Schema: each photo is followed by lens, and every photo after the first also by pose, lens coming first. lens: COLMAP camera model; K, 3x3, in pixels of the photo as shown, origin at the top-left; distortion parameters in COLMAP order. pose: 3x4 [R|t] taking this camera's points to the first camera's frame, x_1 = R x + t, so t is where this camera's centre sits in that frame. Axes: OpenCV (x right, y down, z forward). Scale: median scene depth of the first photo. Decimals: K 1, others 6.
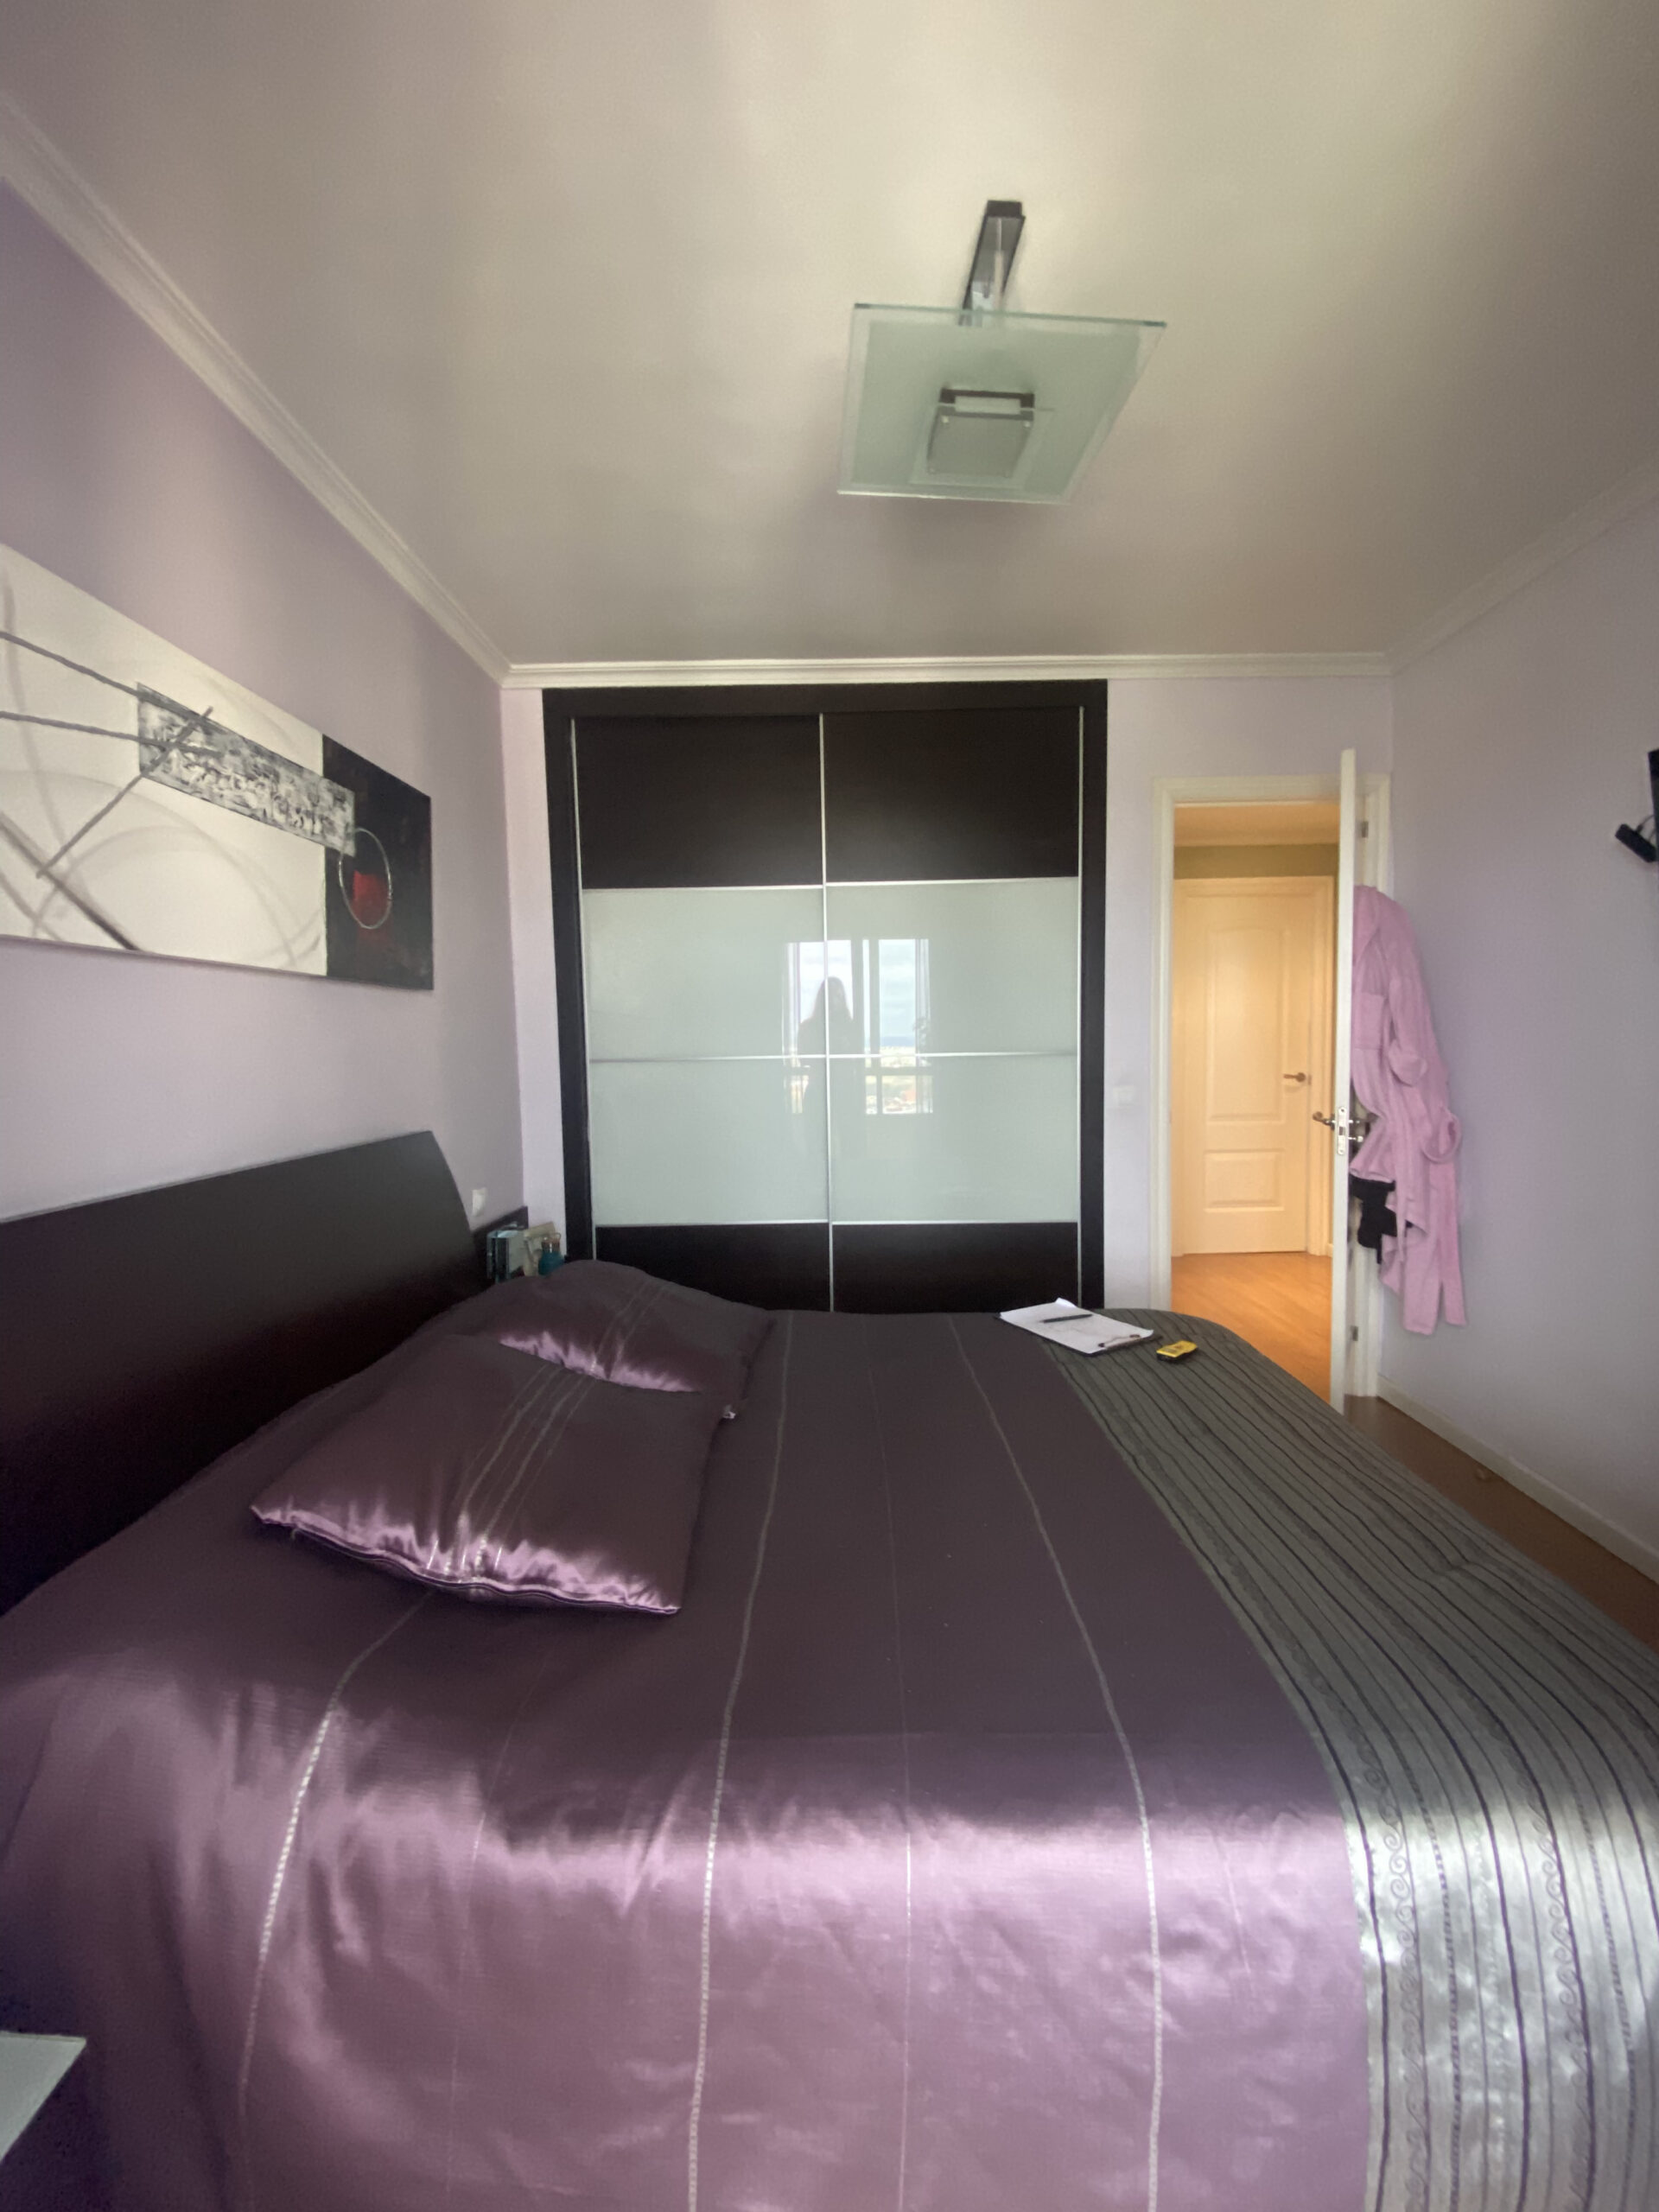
lens RADIAL K [[937.3, 0, 817.5], [0, 937.3, 1100.3], [0, 0, 1]] dist [-0.001633, -0.000519]
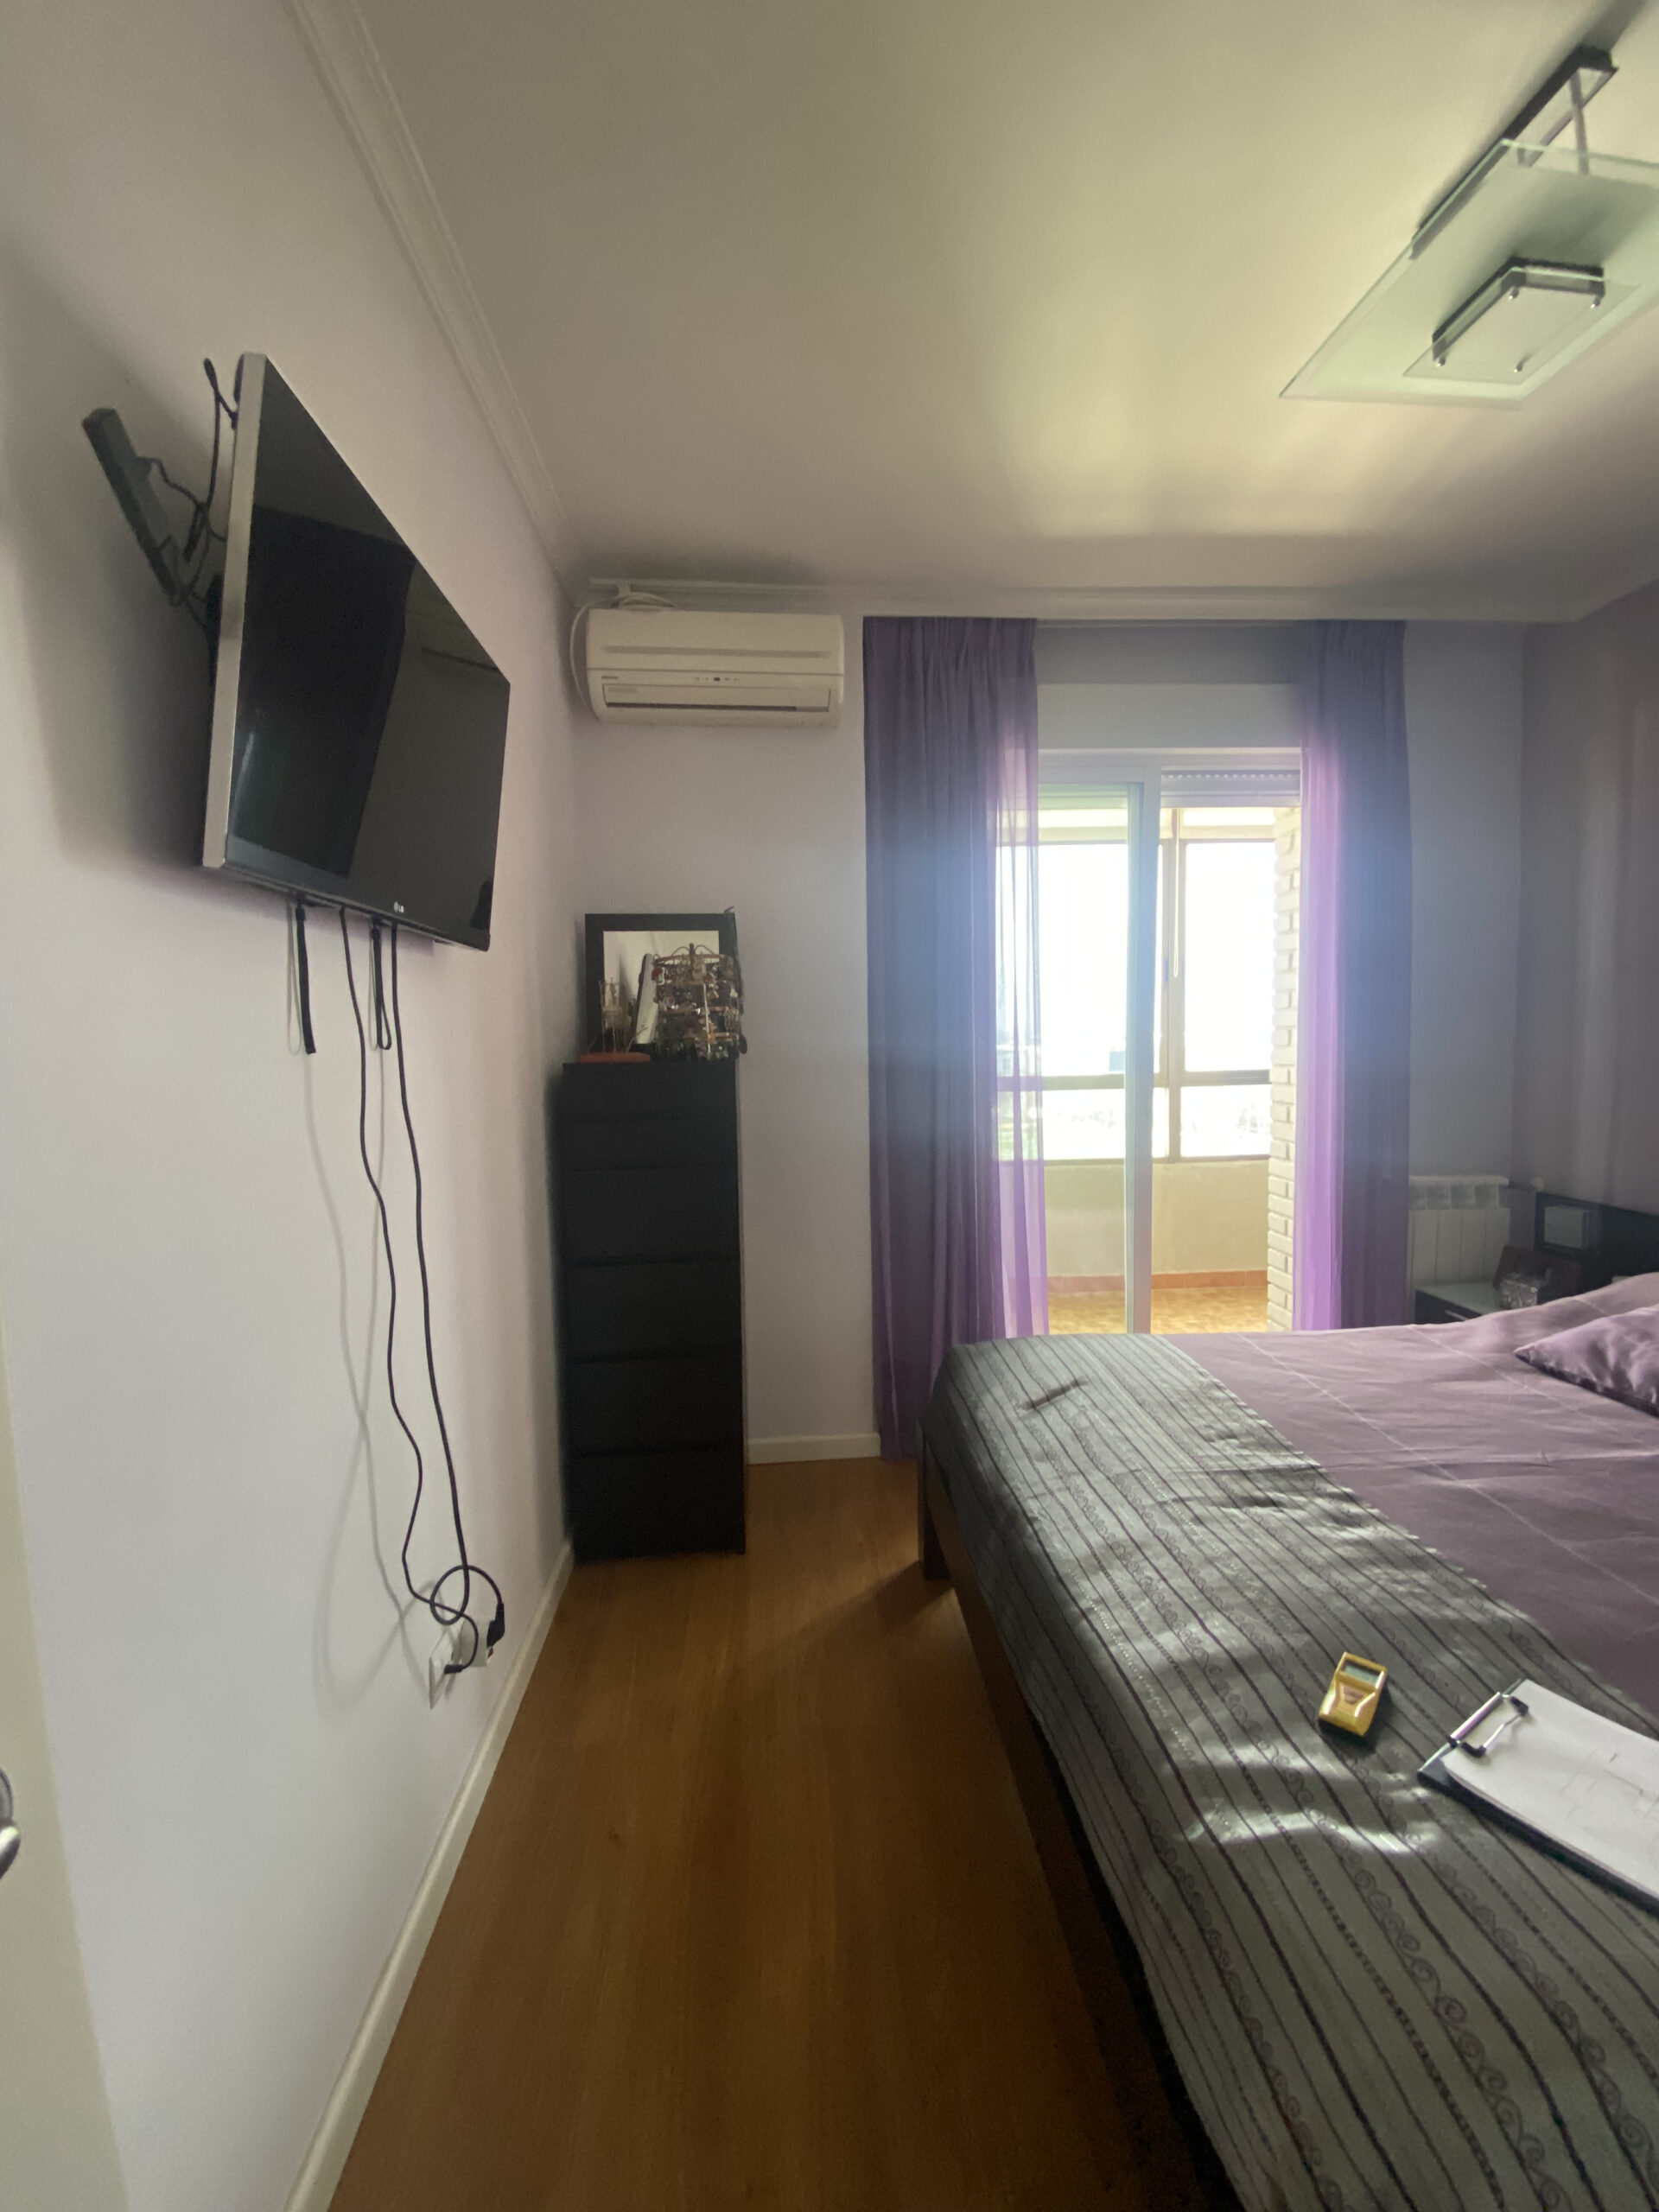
lens RADIAL K [[937.3, 0, 817.5], [0, 937.3, 1100.3], [0, 0, 1]] dist [-0.001633, -0.000519]
pose [[-0.997484, 0.050826, -0.049428, 0.788467], [0.043797, 0.989992, 0.134152, -0.131422], [0.055752, 0.131650, -0.989727, 1.681829]]
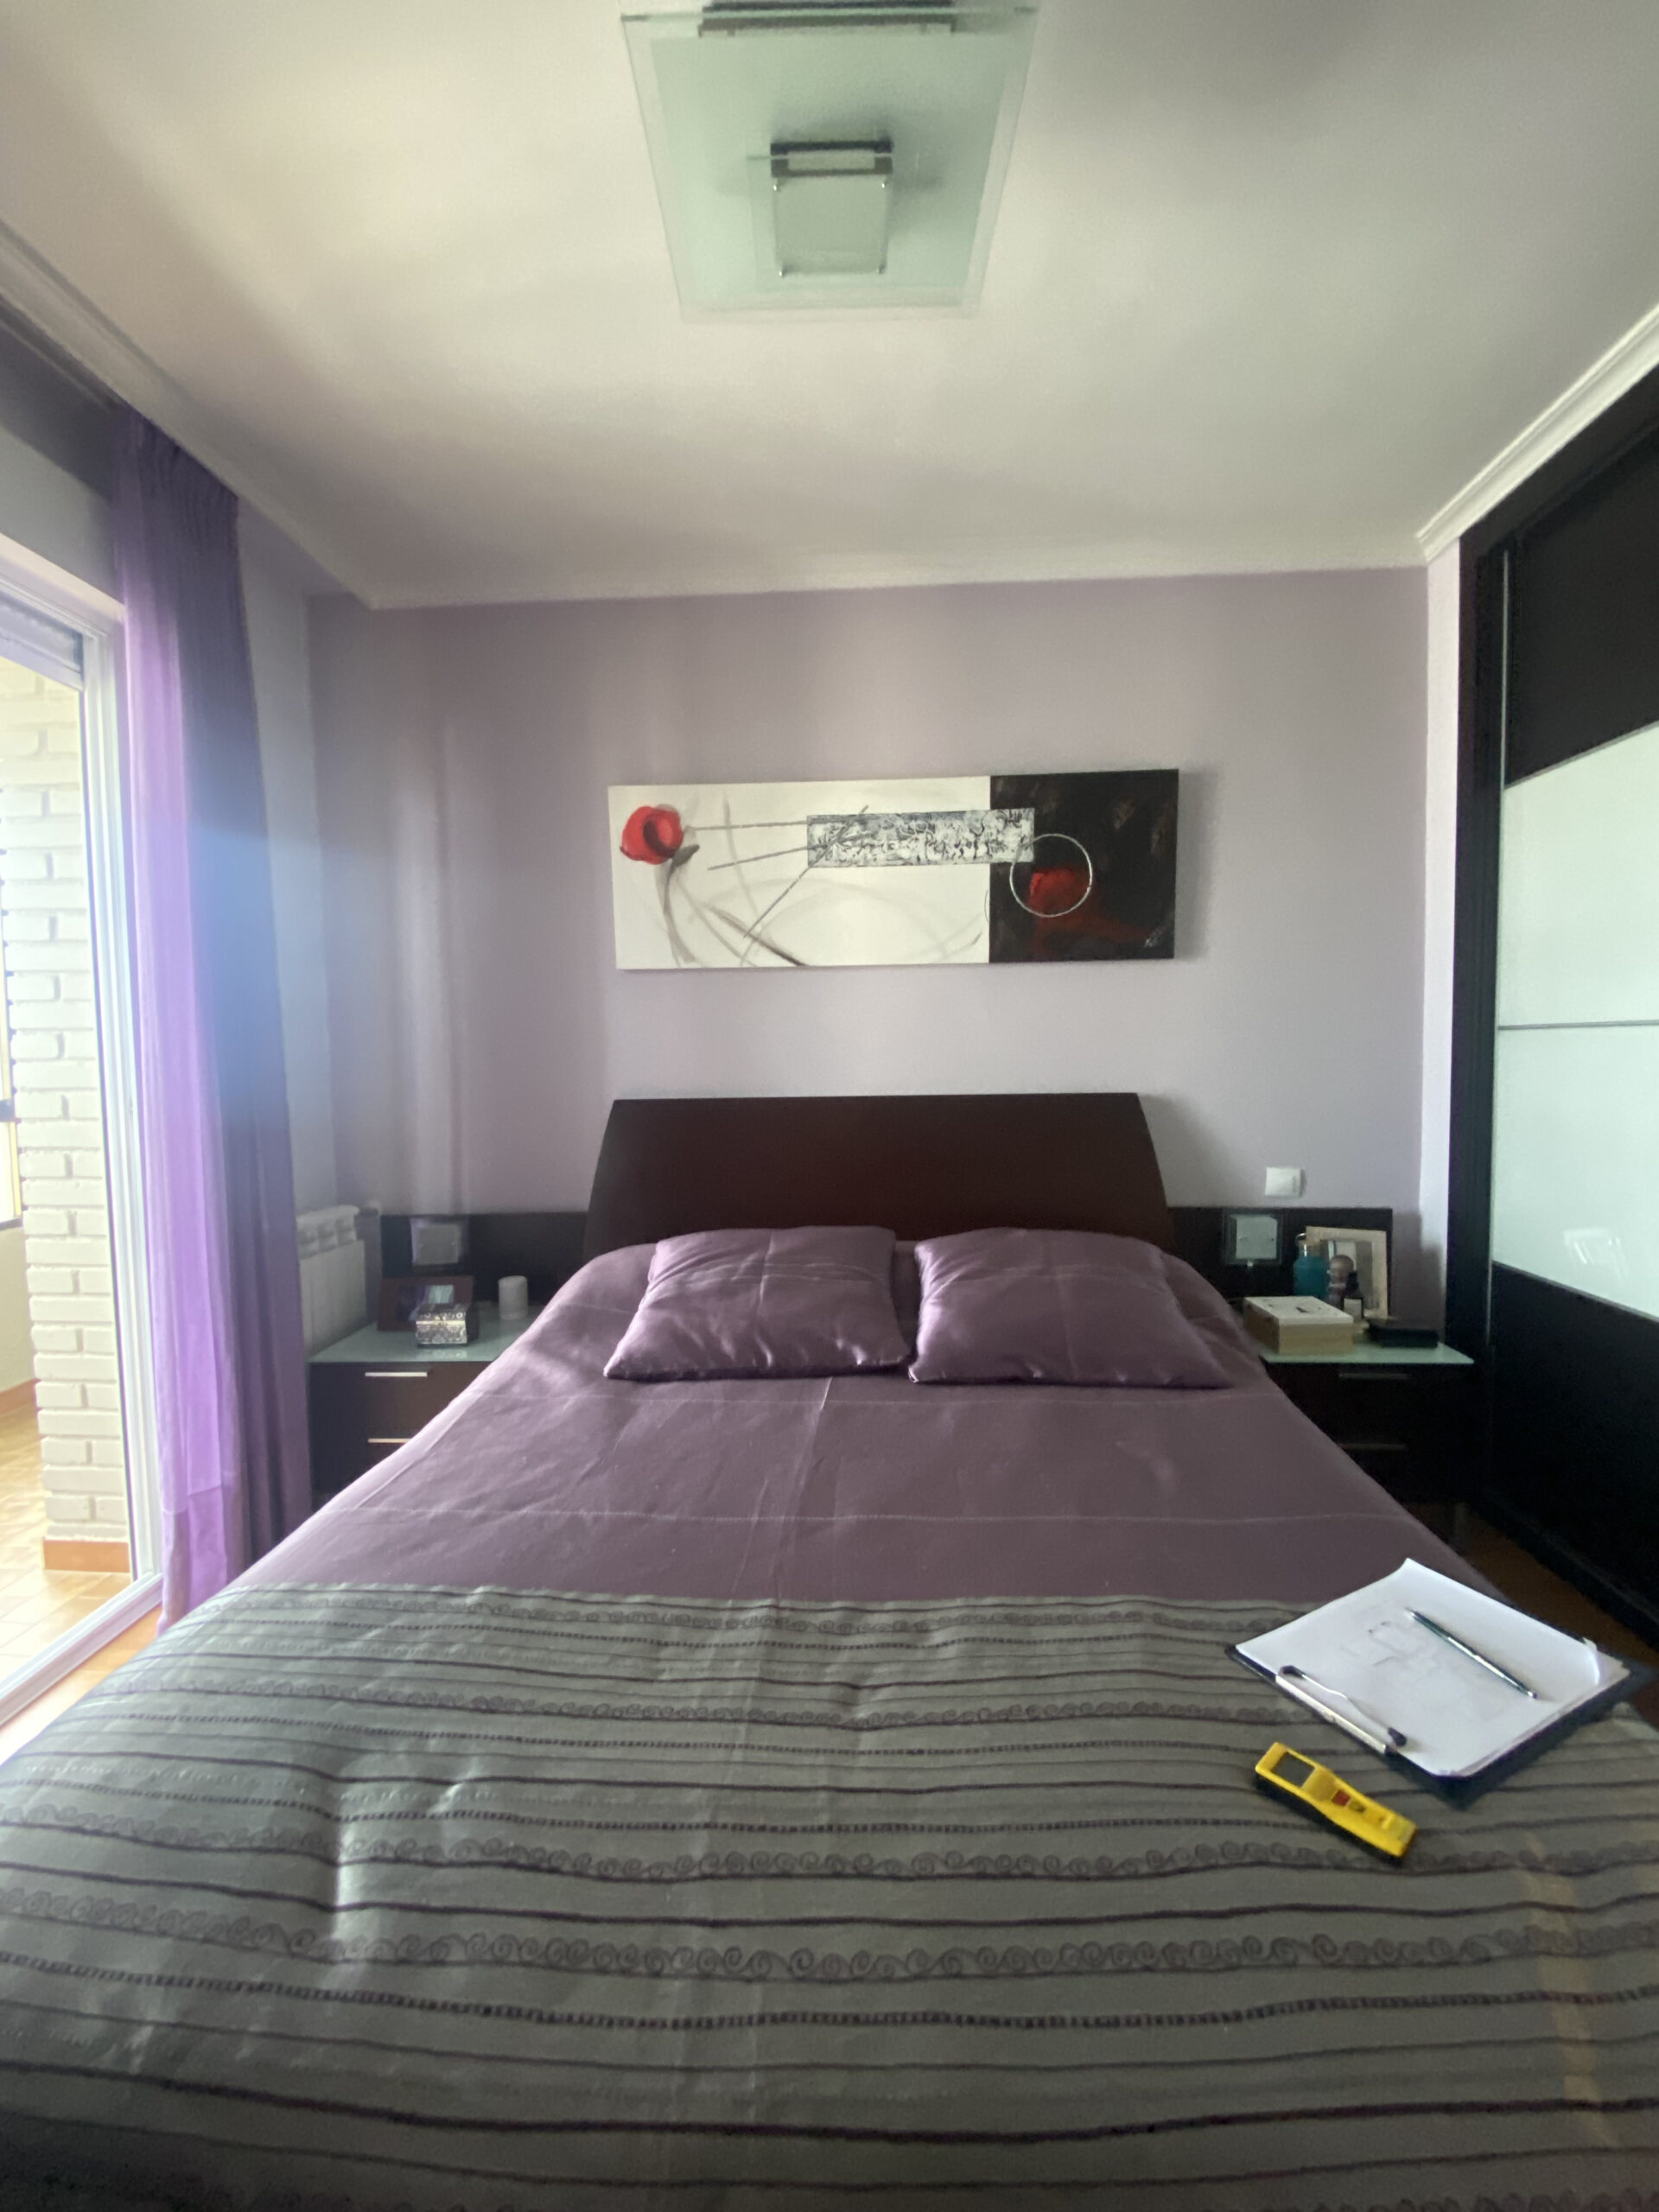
lens RADIAL K [[902.3, 0, 835.8], [0, 902.3, 1100.4], [0, 0, 1]] dist [0.026131, -0.026120]
pose [[-0.045779, 0.083343, -0.995469, 0.866619], [-0.044463, 0.995356, 0.085379, -0.042466], [0.997962, 0.048170, -0.041861, 0.949422]]
